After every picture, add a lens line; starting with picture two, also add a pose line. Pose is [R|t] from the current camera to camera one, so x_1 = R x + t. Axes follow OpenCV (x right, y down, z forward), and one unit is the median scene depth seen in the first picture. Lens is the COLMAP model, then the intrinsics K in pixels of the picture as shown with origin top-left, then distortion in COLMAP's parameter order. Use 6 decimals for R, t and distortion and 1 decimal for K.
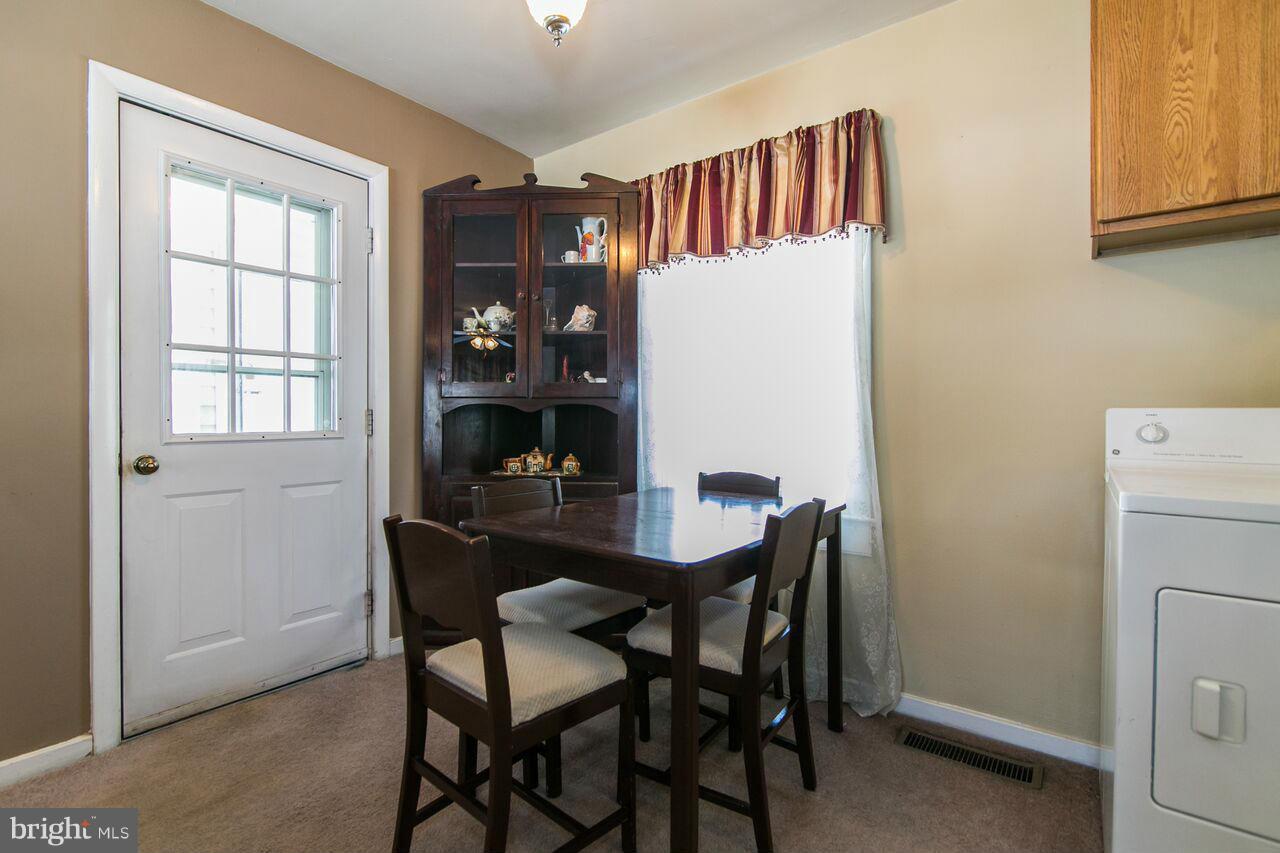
lens RADIAL K [[591.1, 0, 656.8], [0, 591.1, 421.8], [0, 0, 1]] dist [-0.003291, 0.000003]
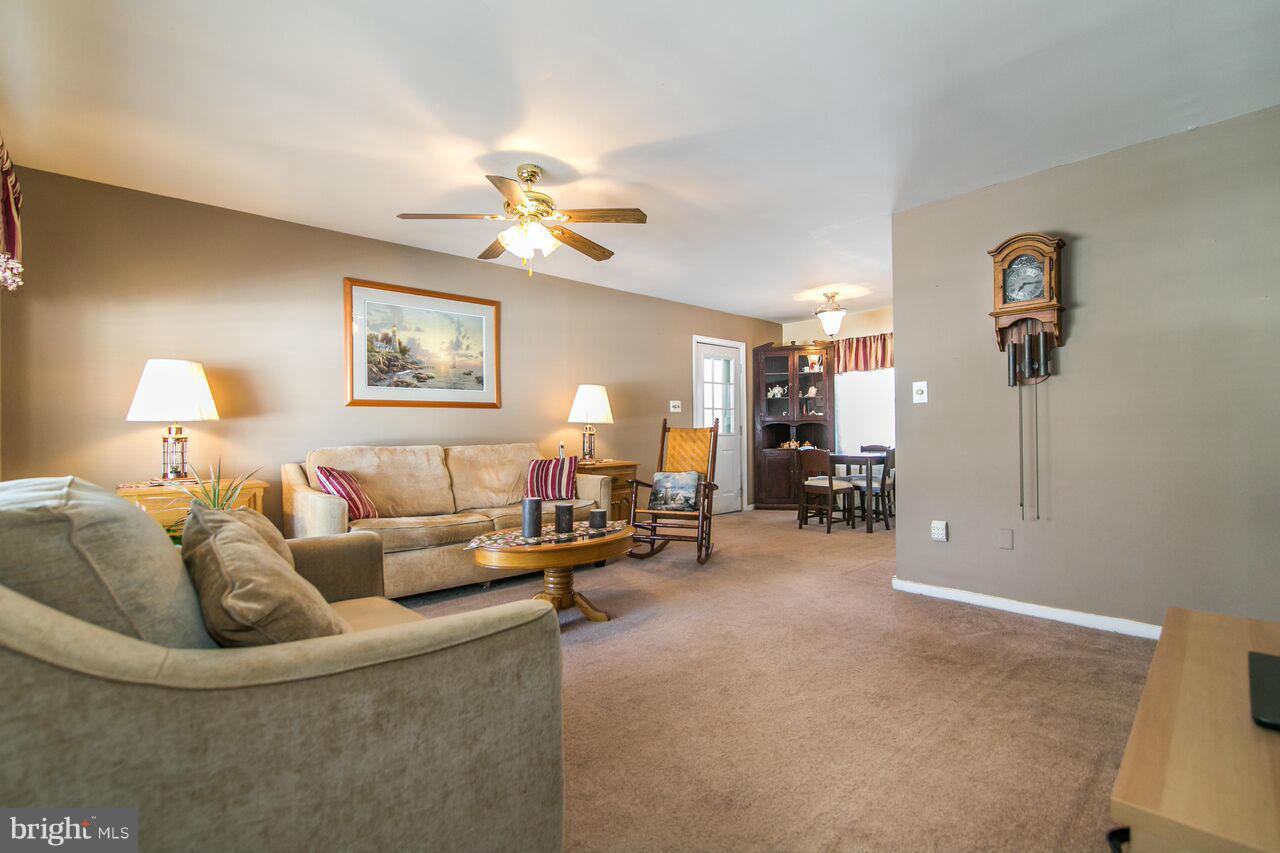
lens RADIAL K [[574.2, 0, 635.2], [0, 574.2, 437.3], [0, 0, 1]] dist [0.000632, 0.002920]
pose [[0.977641, -0.014557, -0.209778, -0.632789], [0.012522, 0.999861, -0.011026, 0.096337], [0.209909, 0.008152, 0.977687, -3.026371]]
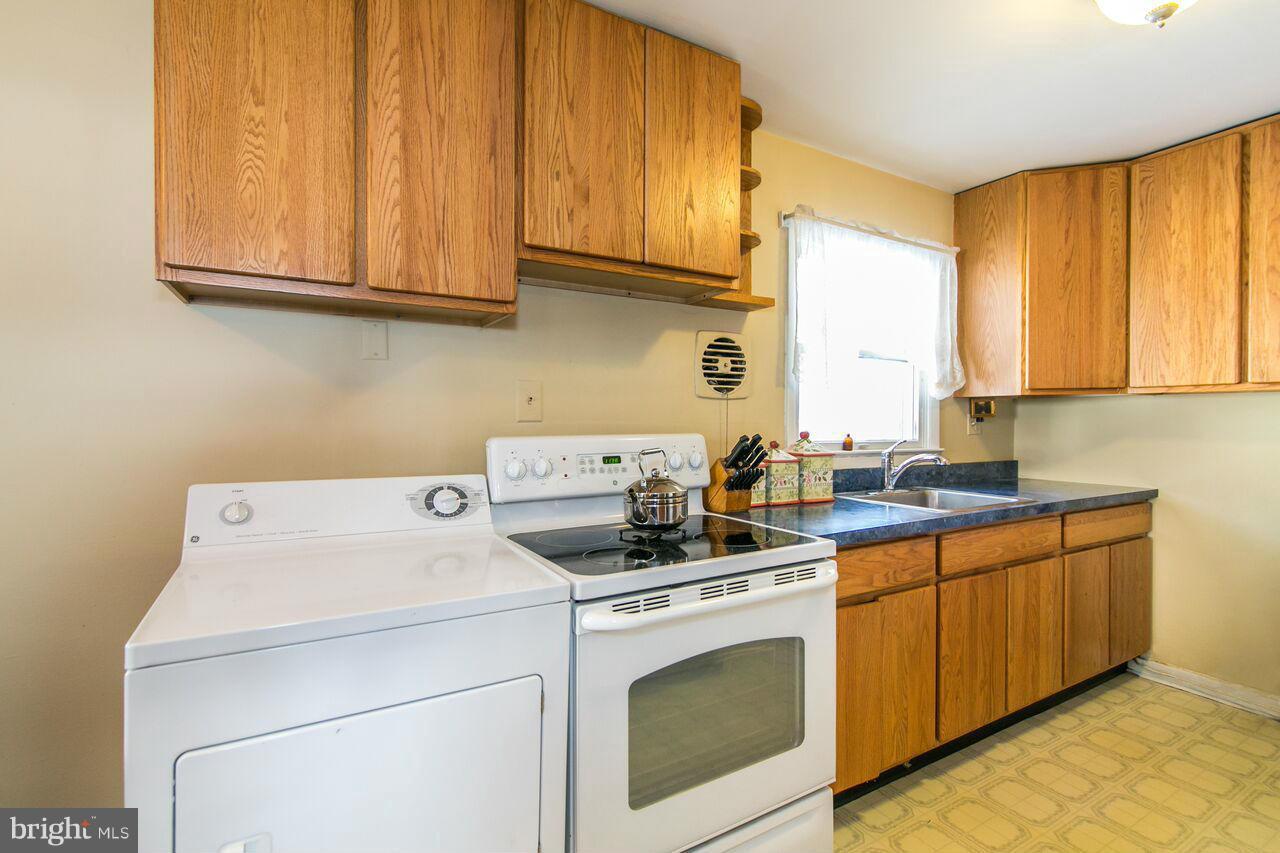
lens RADIAL K [[574.2, 0, 619.7], [0, 574.2, 422.4], [0, 0, 1]] dist [0.000632, 0.002920]
pose [[0.416347, 0.000341, 0.909206, 0.273646], [0.003526, 0.999992, -0.001990, -0.111033], [-0.909199, 0.004034, 0.416342, 0.095322]]
